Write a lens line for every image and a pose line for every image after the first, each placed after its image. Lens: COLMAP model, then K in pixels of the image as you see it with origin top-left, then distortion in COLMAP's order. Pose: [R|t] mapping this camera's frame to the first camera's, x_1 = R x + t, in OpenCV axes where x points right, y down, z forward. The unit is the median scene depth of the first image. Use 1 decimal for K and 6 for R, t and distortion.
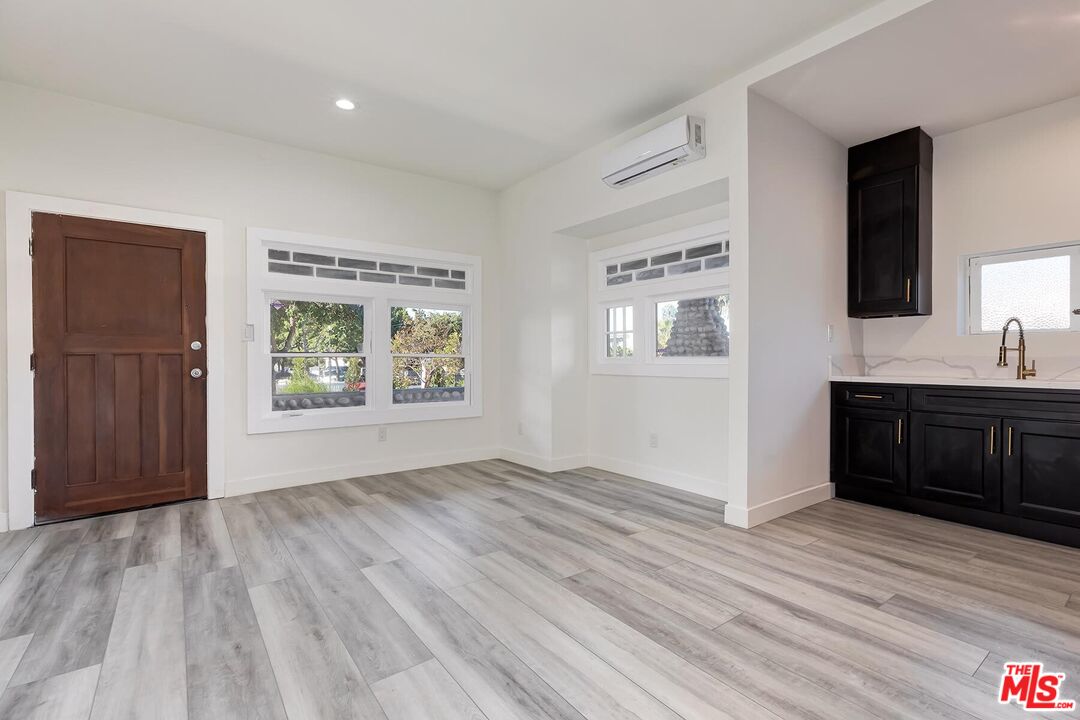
lens RADIAL K [[494.1, 0, 536.8], [0, 494.1, 357.0], [0, 0, 1]] dist [0.003040, -0.000005]
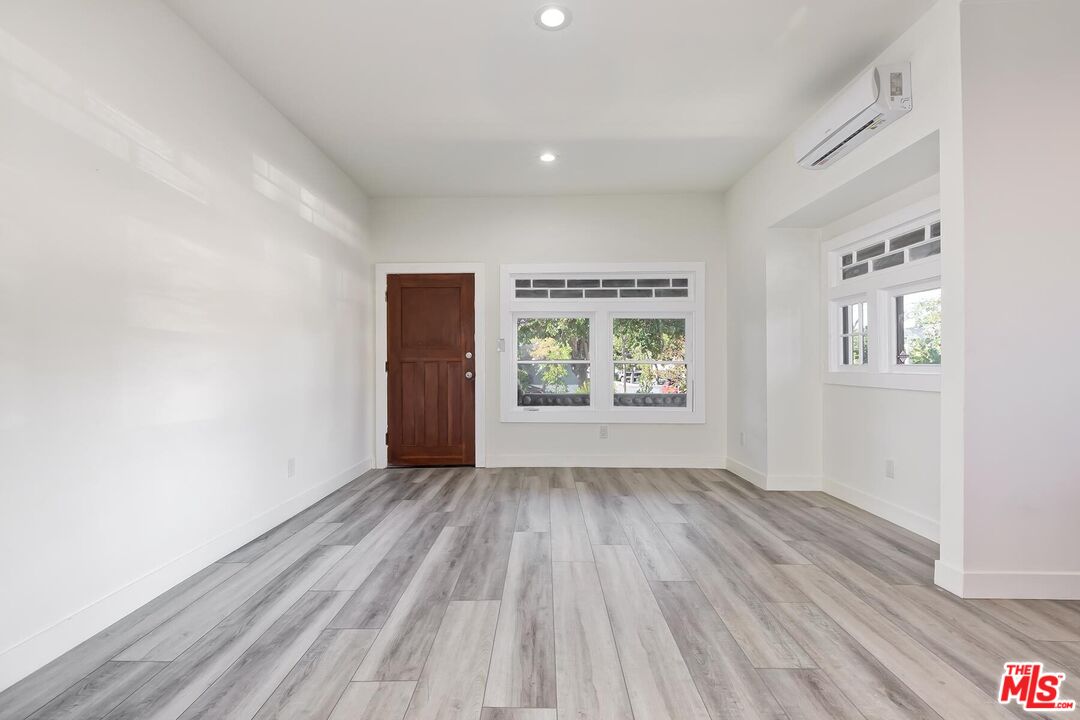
lens RADIAL K [[494.1, 0, 536.8], [0, 494.1, 357.0], [0, 0, 1]] dist [0.003040, -0.000005]
pose [[0.791799, -0.006160, -0.610751, 0.323302], [0.000286, 0.999953, -0.009714, -0.005117], [0.610782, 0.007517, 0.791764, 0.018349]]
